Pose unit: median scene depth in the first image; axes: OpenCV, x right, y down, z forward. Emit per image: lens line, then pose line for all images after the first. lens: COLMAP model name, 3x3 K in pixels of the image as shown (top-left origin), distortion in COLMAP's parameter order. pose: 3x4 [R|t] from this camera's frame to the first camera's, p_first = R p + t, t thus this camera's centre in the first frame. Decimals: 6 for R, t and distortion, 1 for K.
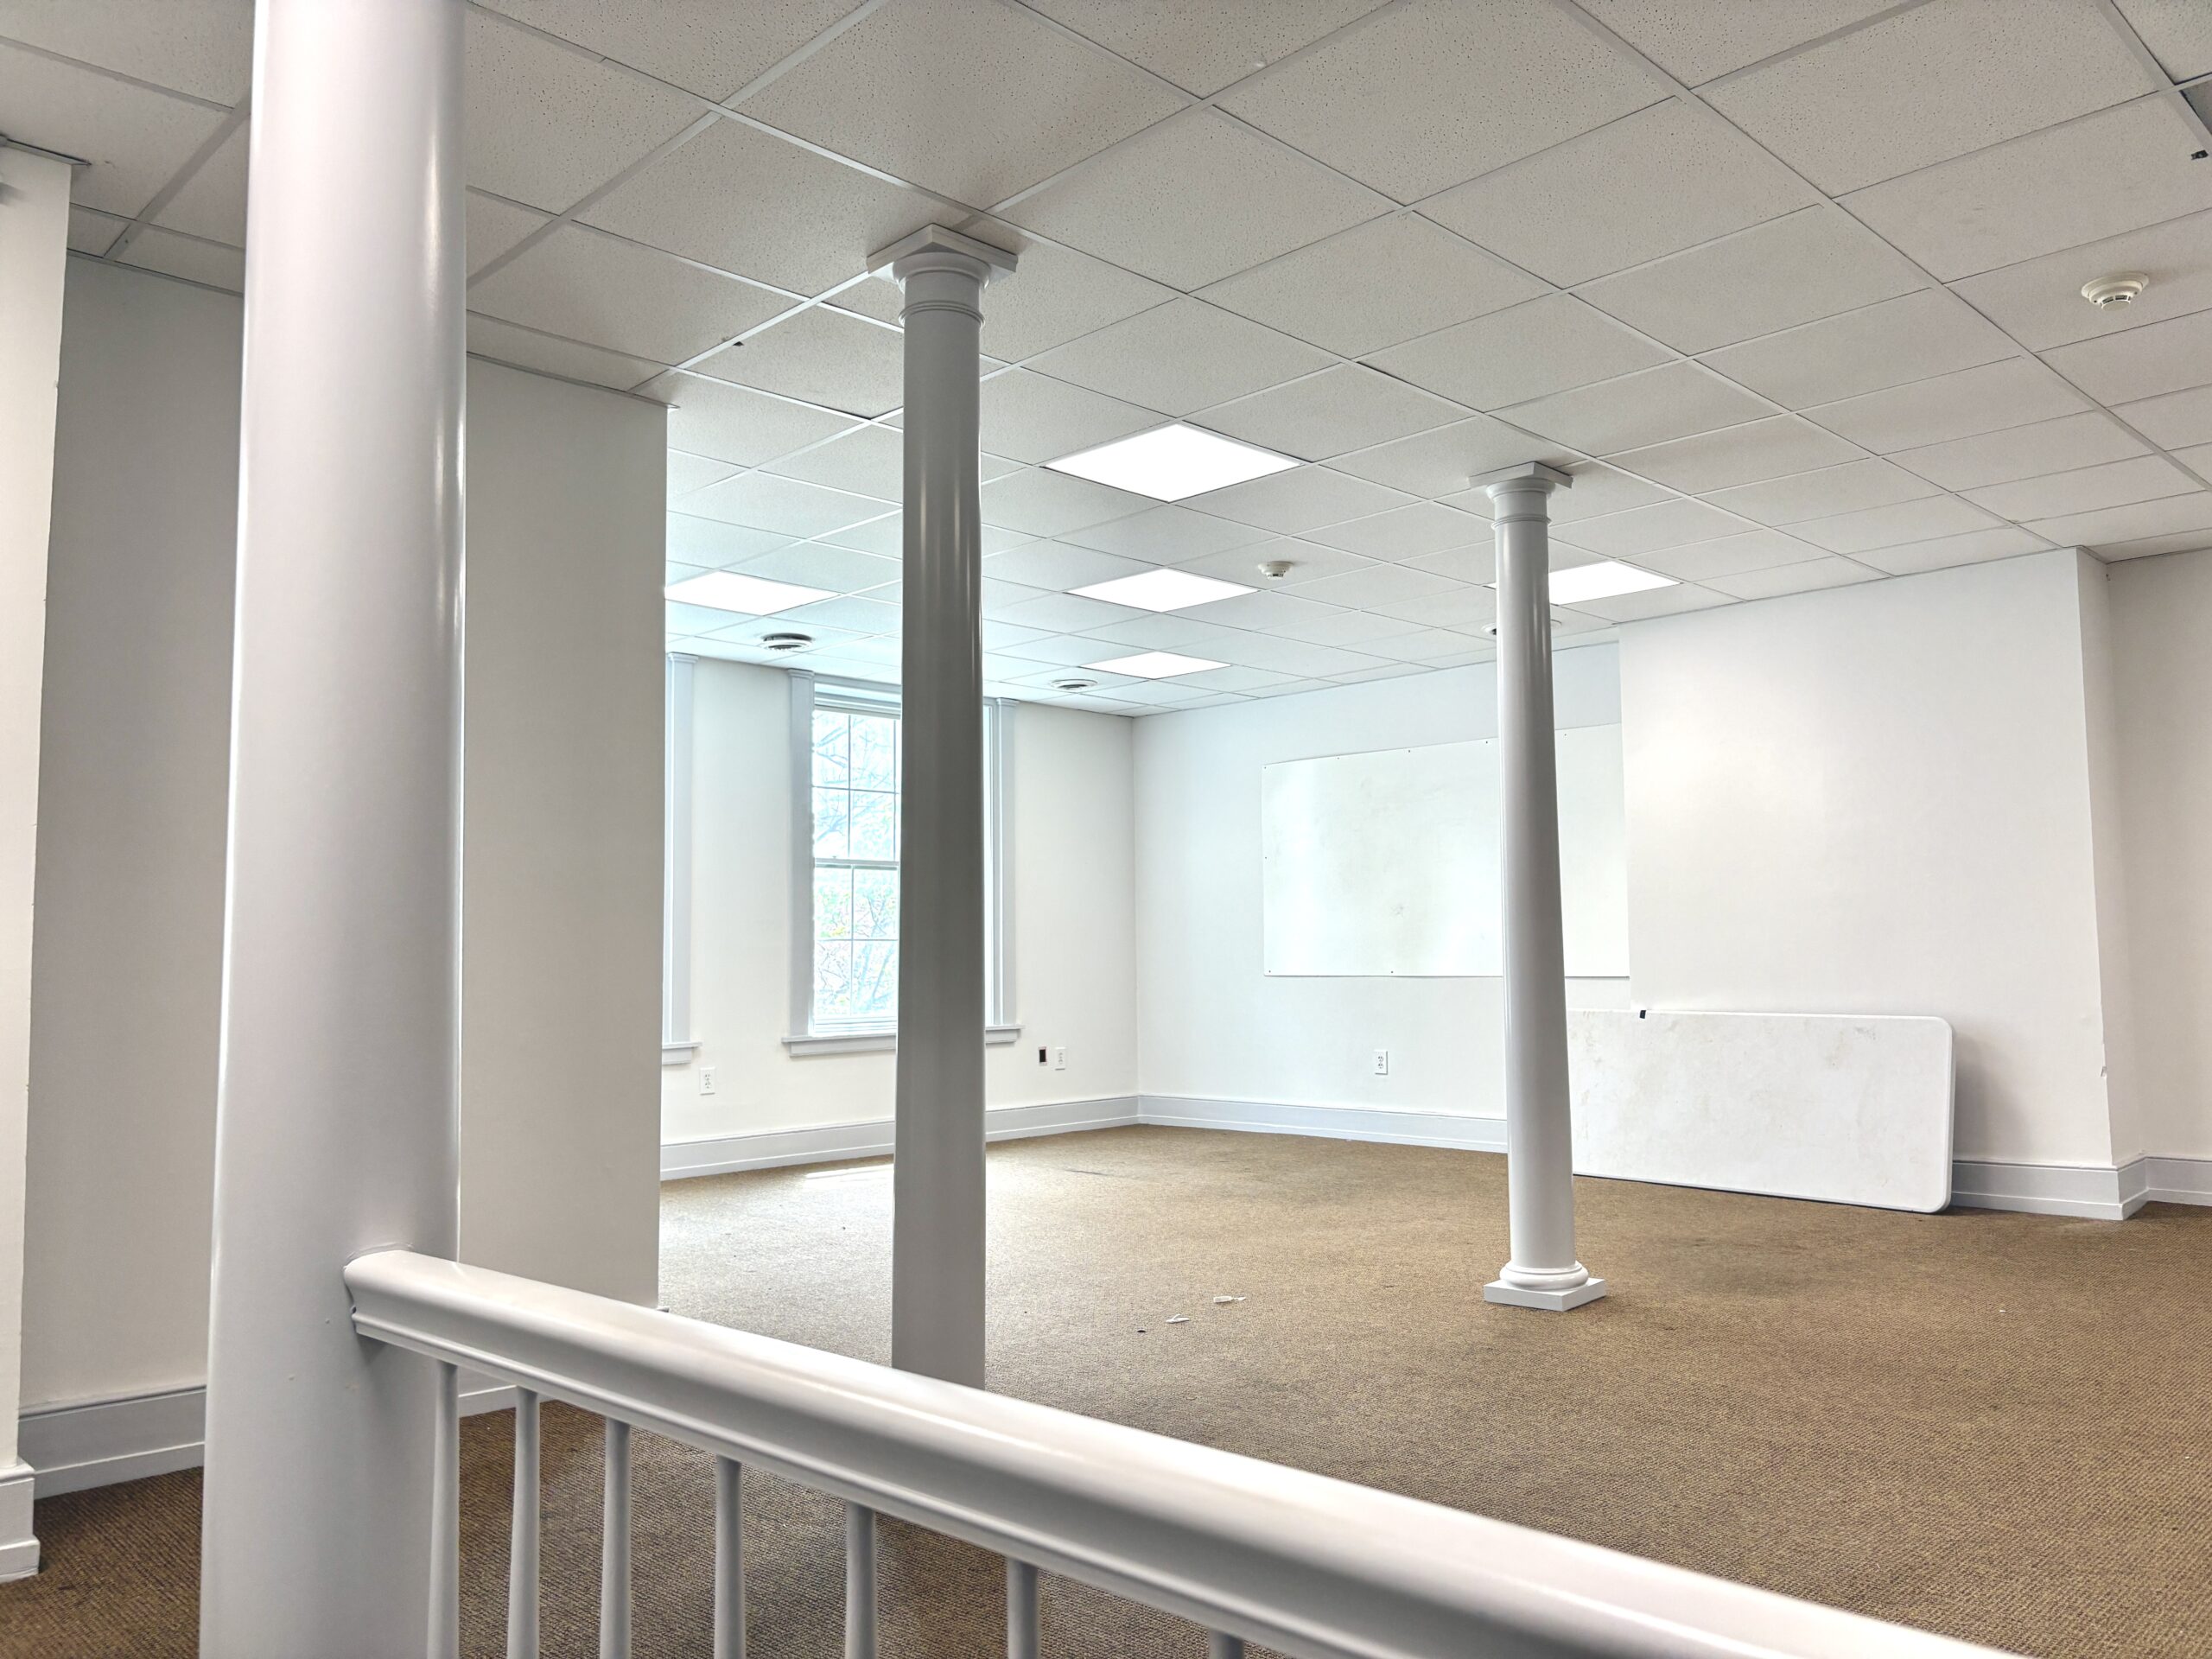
lens RADIAL K [[1668.9, 0, 1066.2], [0, 1668.9, 860.5], [0, 0, 1]] dist [0.031800, -0.006217]
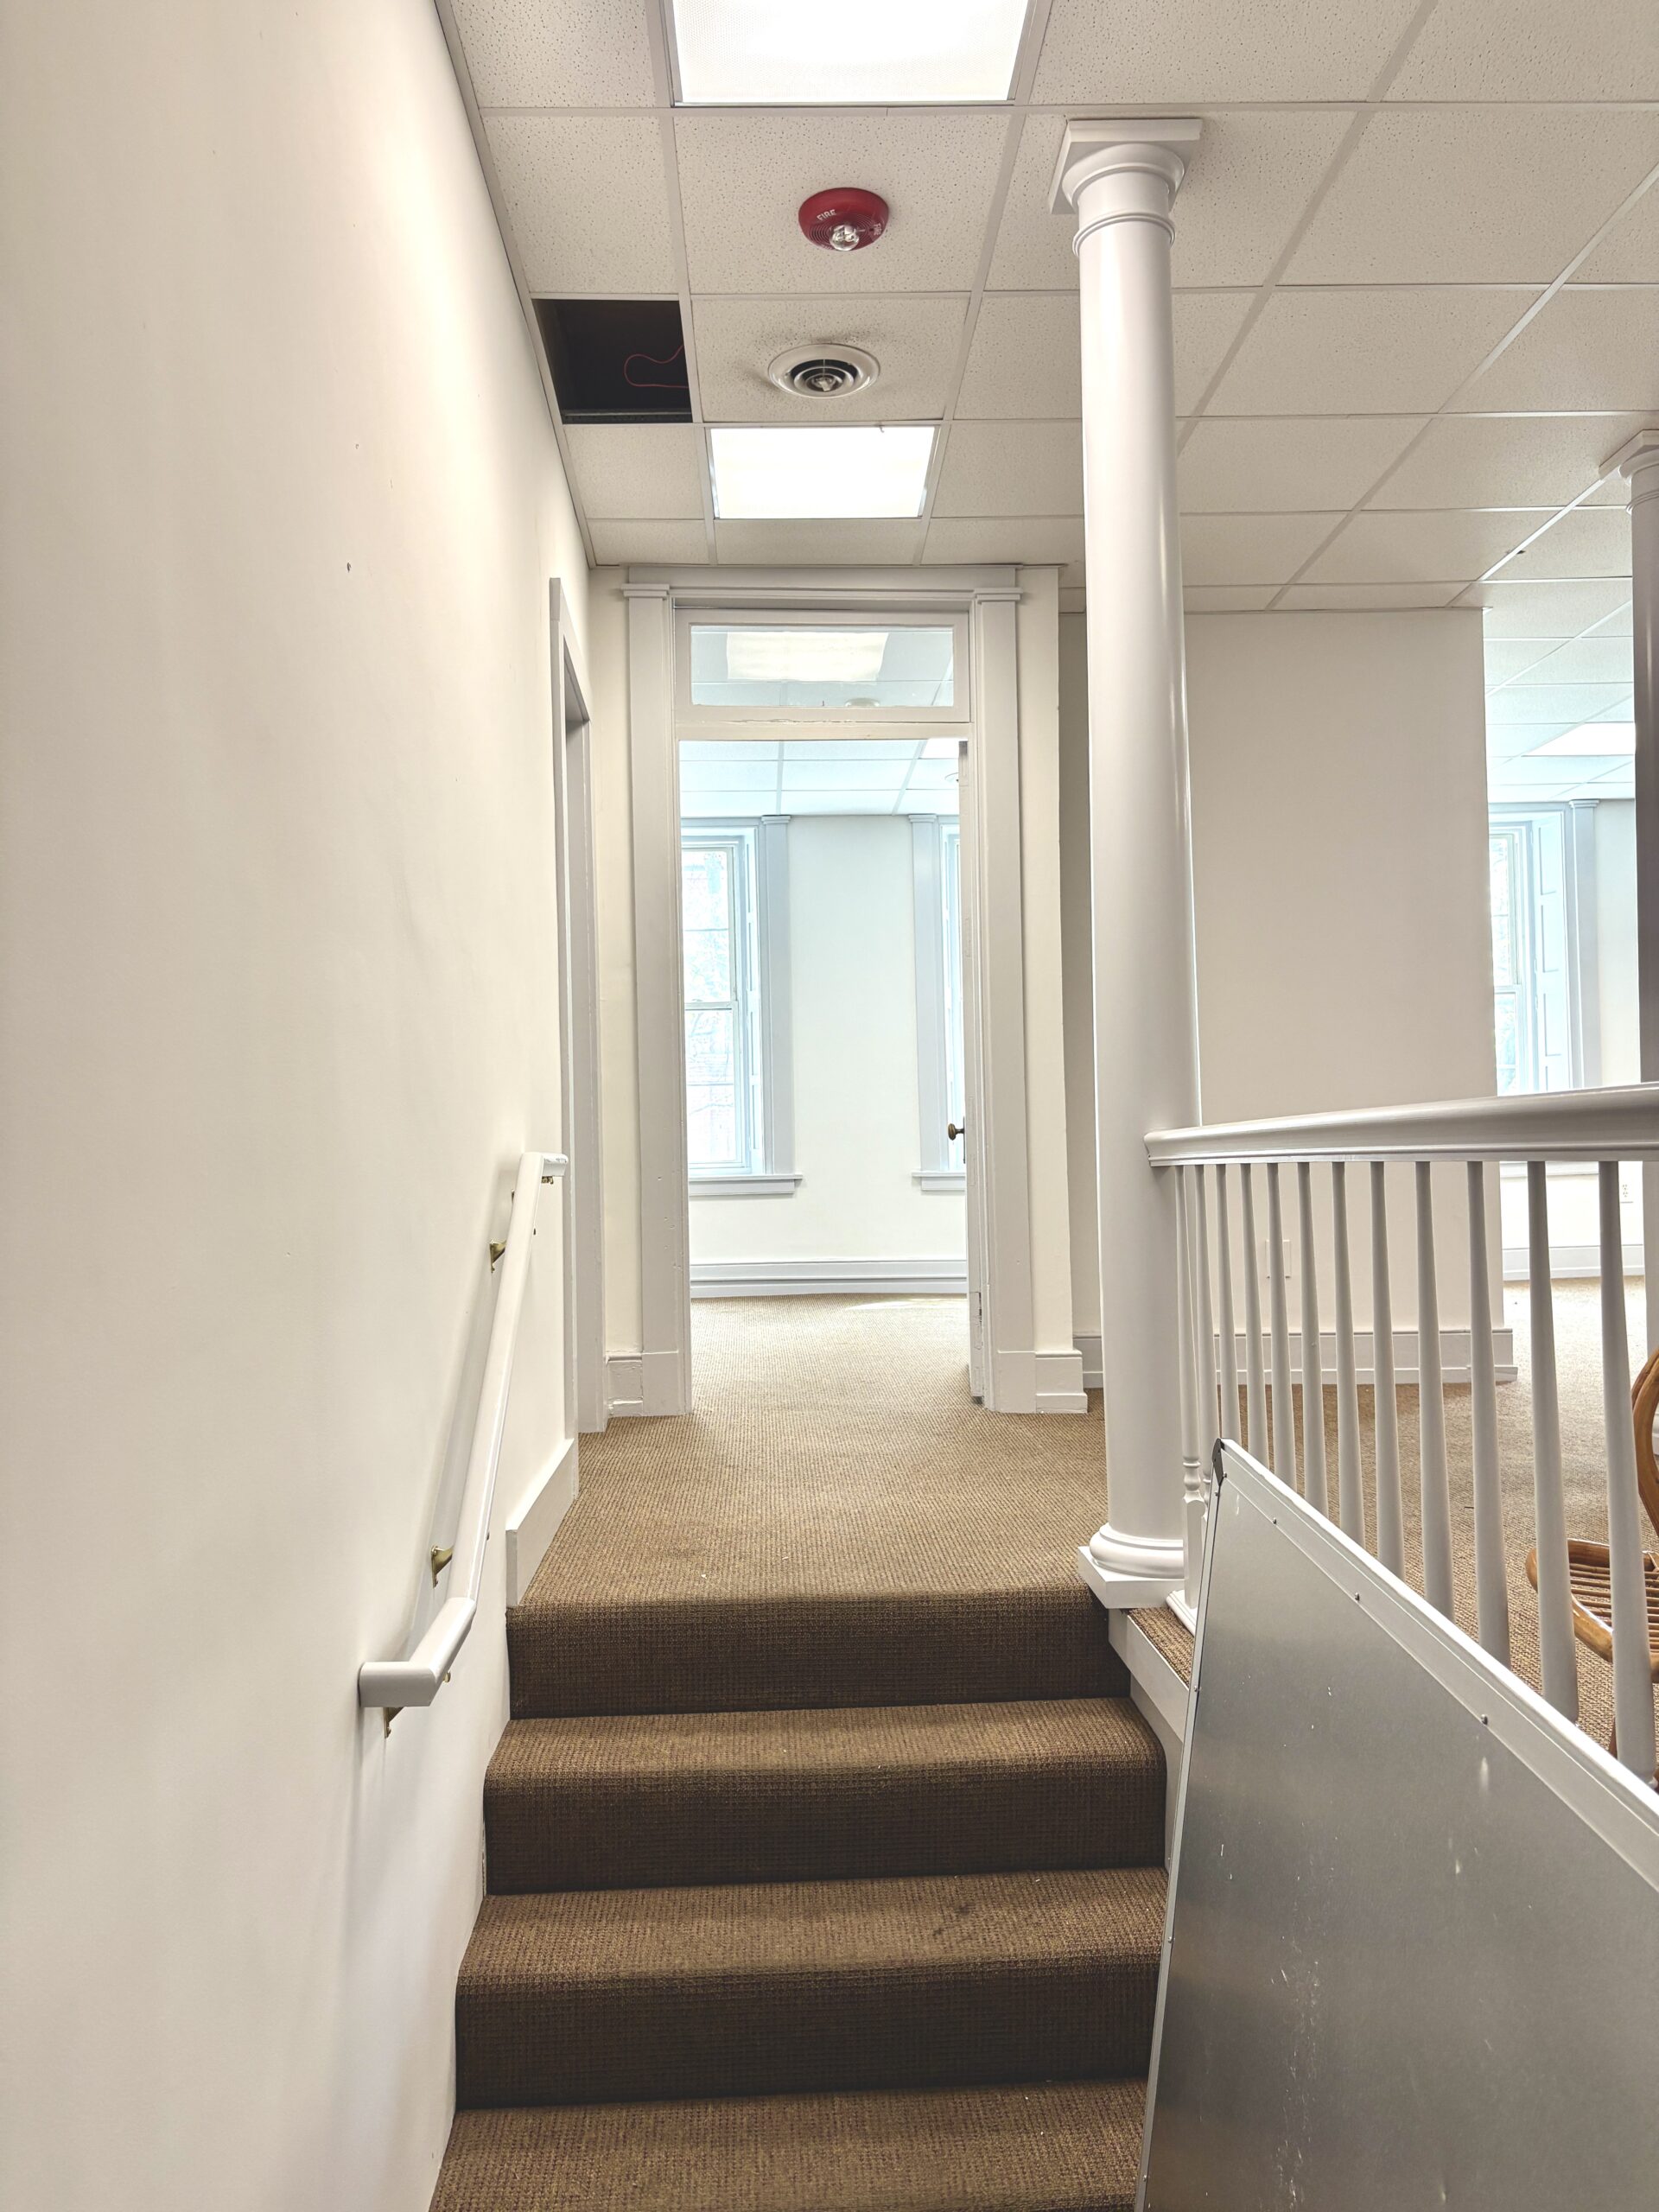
lens RADIAL K [[1668.9, 0, 824.5], [0, 1668.9, 1106.3], [0, 0, 1]] dist [0.031800, -0.006217]
pose [[0.746043, -0.039951, -0.664698, 0.267890], [0.067820, 0.997567, 0.016163, 0.052789], [0.662435, -0.057138, 0.746937, -0.340982]]
